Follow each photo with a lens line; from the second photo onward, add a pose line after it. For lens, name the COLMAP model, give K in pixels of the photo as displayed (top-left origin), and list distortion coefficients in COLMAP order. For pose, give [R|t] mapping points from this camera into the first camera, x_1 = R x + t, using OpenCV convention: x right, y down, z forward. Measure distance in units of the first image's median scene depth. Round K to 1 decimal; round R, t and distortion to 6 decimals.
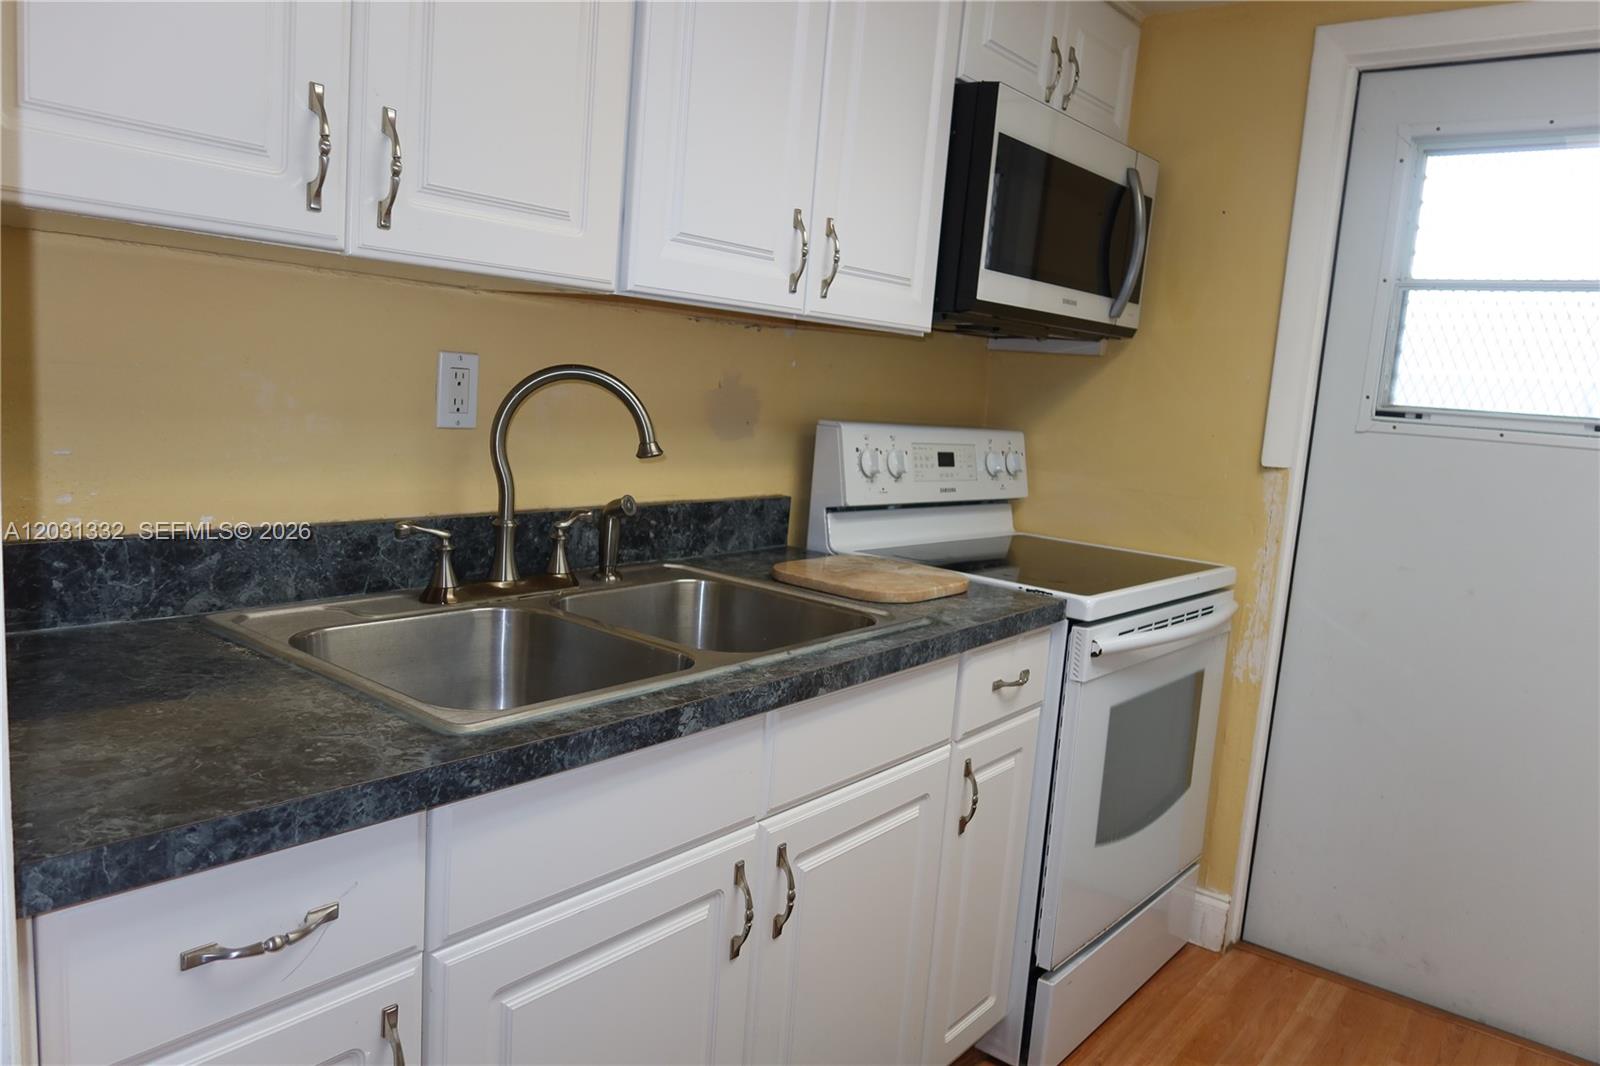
lens RADIAL K [[1108.9, 0, 800.3], [0, 1108.9, 537.7], [0, 0, 1]] dist [-0.025292, 0.009406]
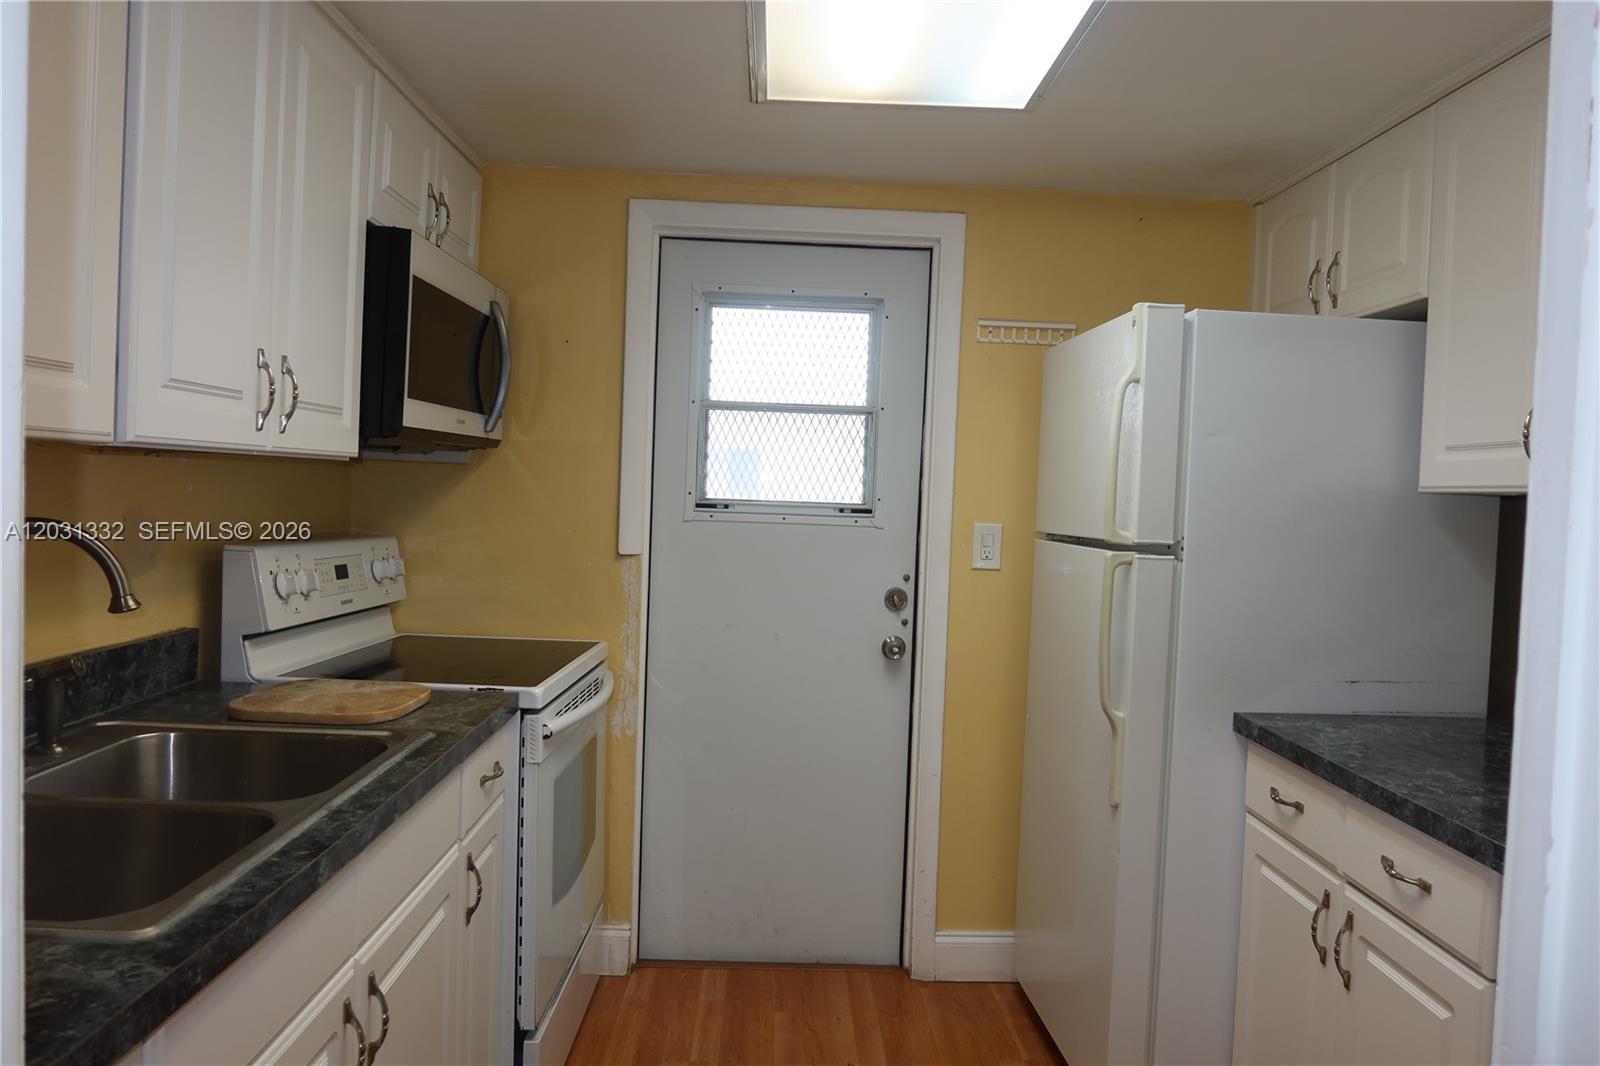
lens RADIAL K [[1108.9, 0, 800.3], [0, 1108.9, 537.7], [0, 0, 1]] dist [-0.025292, 0.009406]
pose [[0.768922, -0.069159, 0.635591, -0.208294], [0.107269, 0.993995, -0.021615, -0.039152], [-0.630280, 0.084800, 0.771723, -0.052823]]
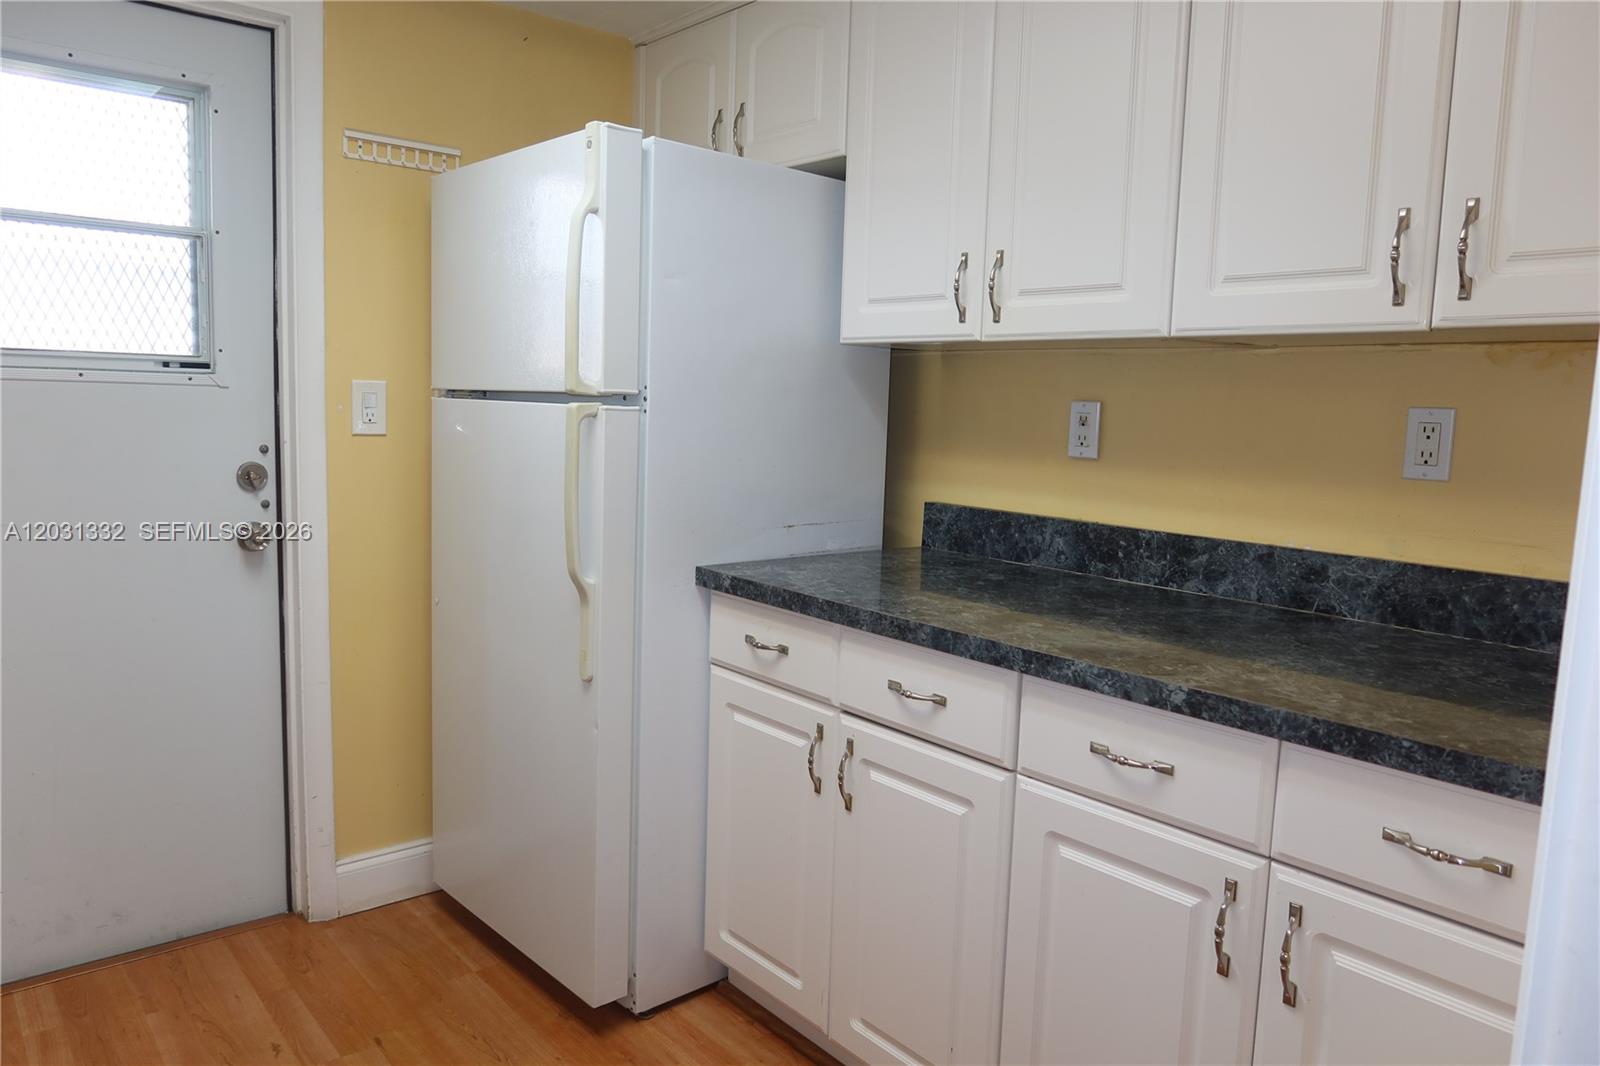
lens RADIAL K [[1107.2, 0, 810.8], [0, 1107.2, 534.1], [0, 0, 1]] dist [-0.023408, 0.005058]
pose [[0.198798, -0.182091, 0.962976, -0.203650], [0.115609, 0.980084, 0.161460, -0.036672], [-0.973198, 0.079230, 0.215891, 0.165938]]
